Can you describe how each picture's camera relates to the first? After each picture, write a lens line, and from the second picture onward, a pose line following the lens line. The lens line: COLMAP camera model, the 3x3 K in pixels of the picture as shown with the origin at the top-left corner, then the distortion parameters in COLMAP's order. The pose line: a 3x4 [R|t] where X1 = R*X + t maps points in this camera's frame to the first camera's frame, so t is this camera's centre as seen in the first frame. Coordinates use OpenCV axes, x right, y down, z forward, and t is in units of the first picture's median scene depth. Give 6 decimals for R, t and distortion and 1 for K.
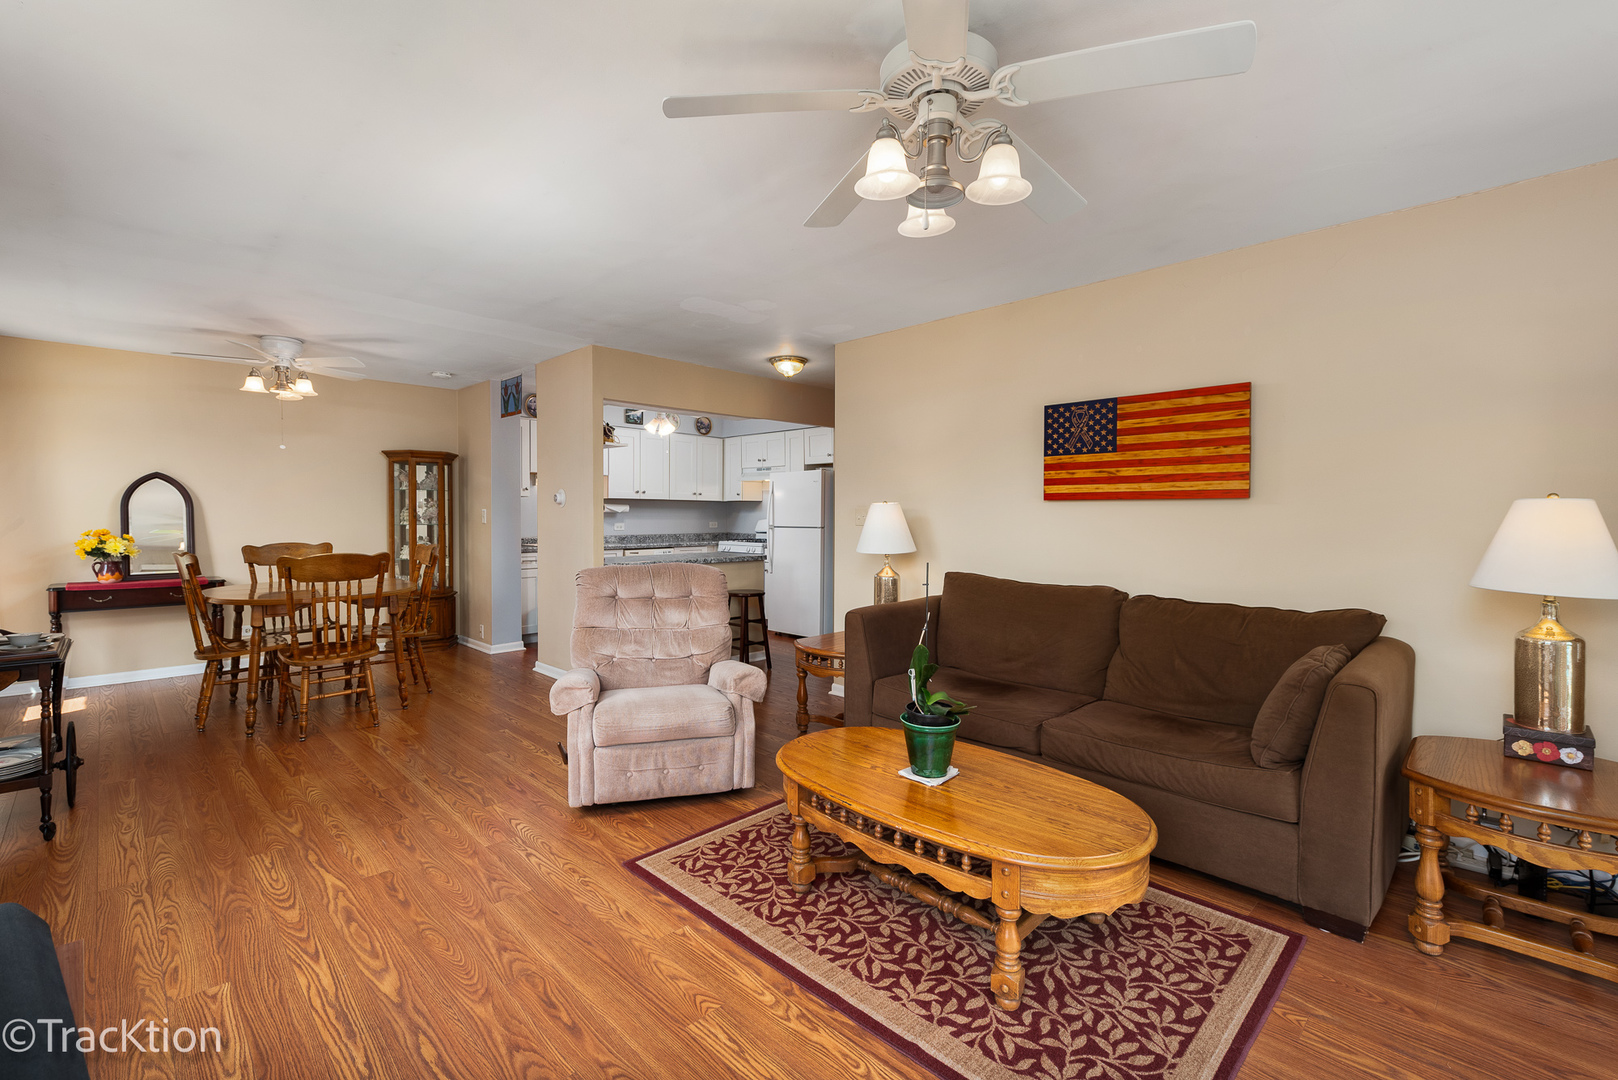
lens RADIAL K [[709.4, 0, 814.2], [0, 709.4, 522.4], [0, 0, 1]] dist [0.010844, -0.000588]
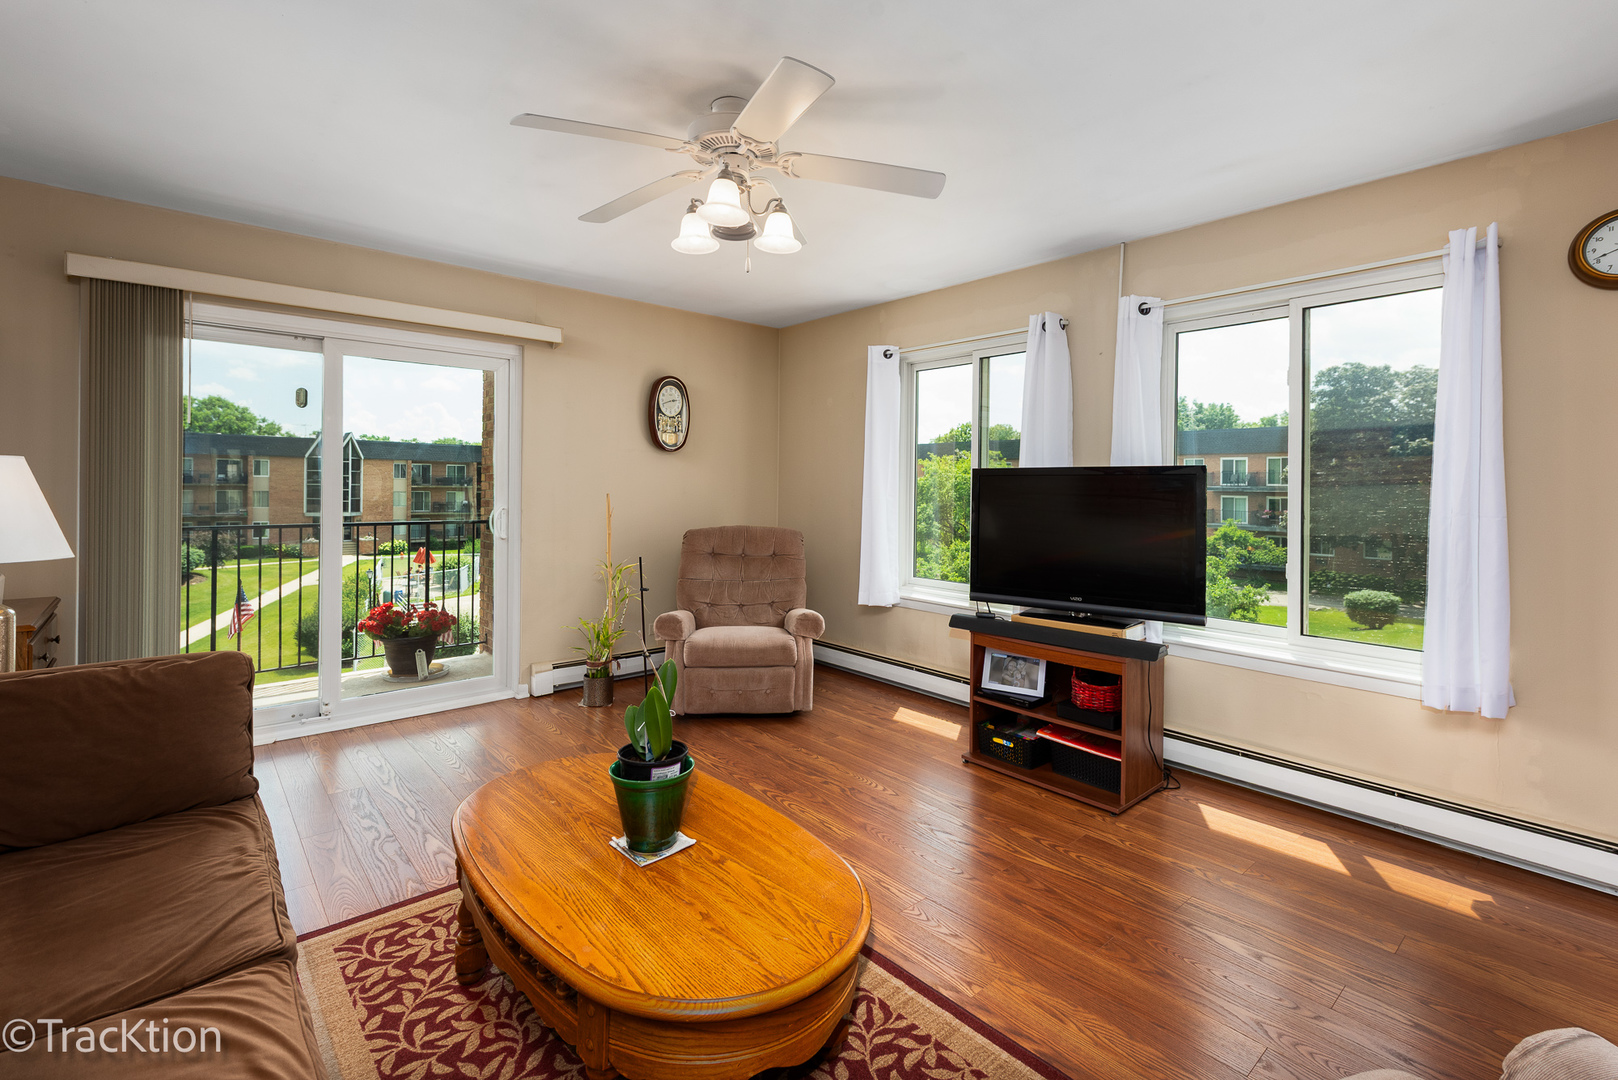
lens RADIAL K [[724.0, 0, 812.6], [0, 724.0, 487.1], [0, 0, 1]] dist [0.009158, -0.000389]
pose [[-0.997522, -0.016351, 0.068428, -0.032110], [-0.015356, 0.999769, 0.015044, -0.015955], [-0.068659, 0.013955, -0.997543, 1.273449]]
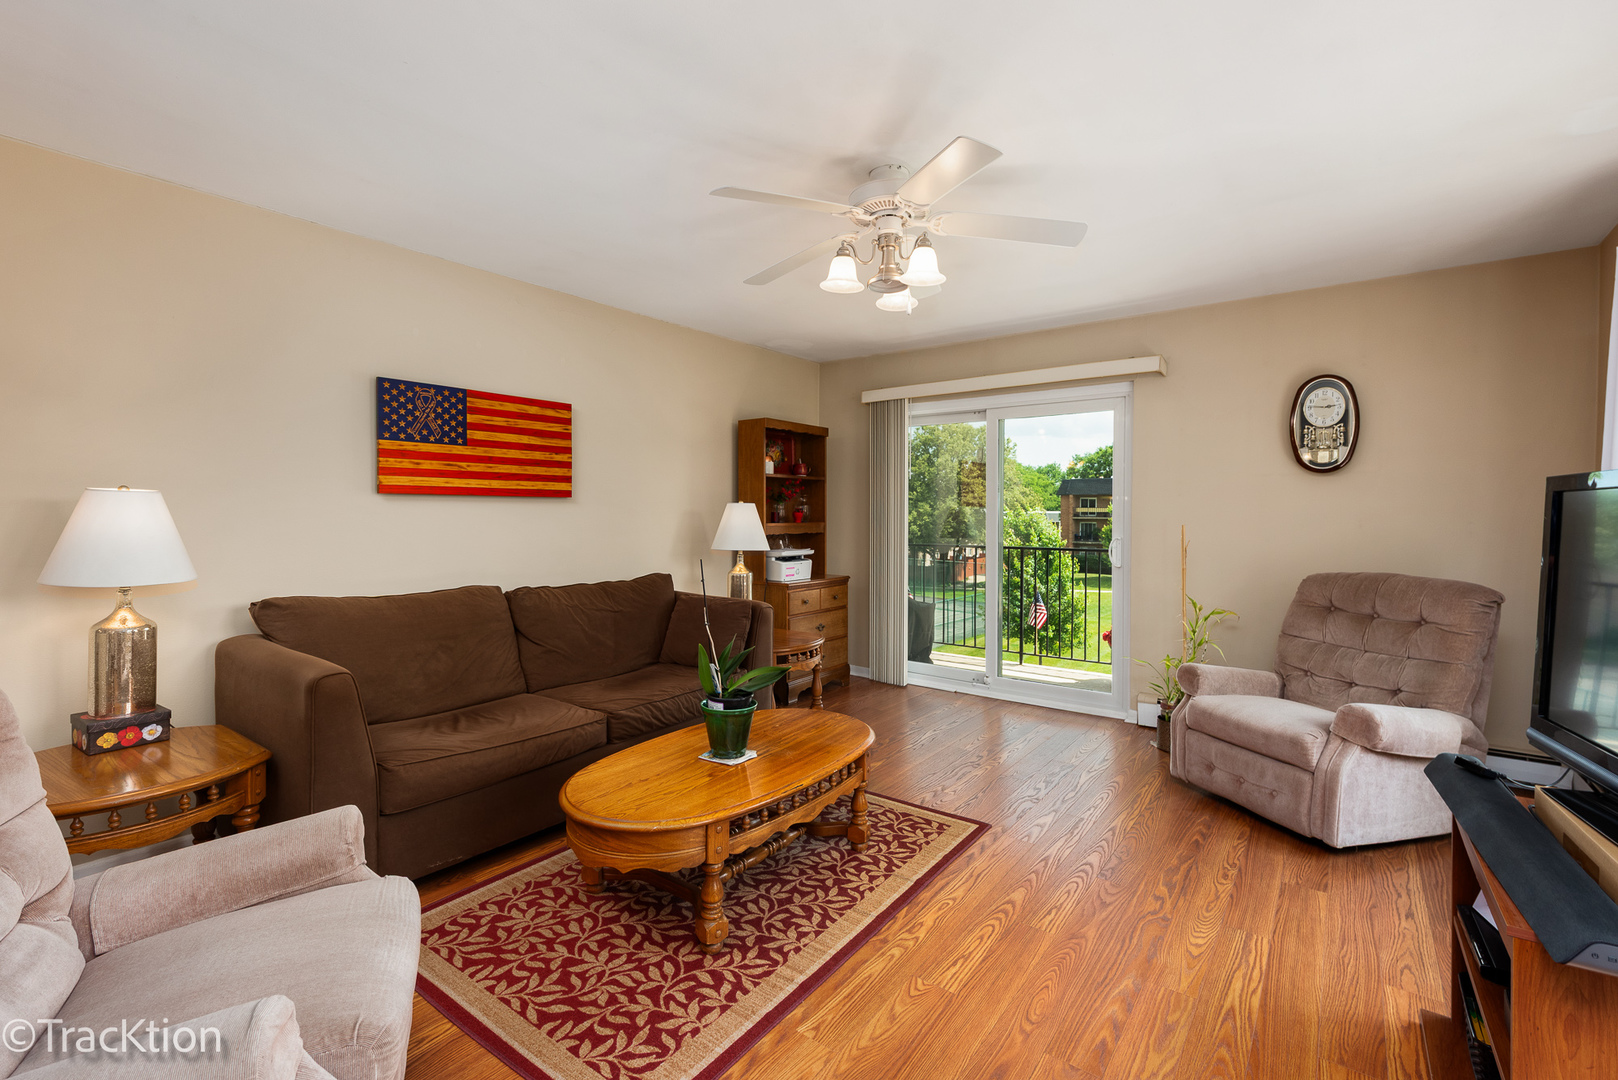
lens RADIAL K [[709.4, 0, 814.2], [0, 709.4, 522.4], [0, 0, 1]] dist [0.010844, -0.000588]
pose [[-0.144853, -0.018723, 0.989276, -0.668885], [0.008347, 0.999762, 0.020144, -0.012542], [-0.989418, 0.011175, -0.144662, 0.758706]]
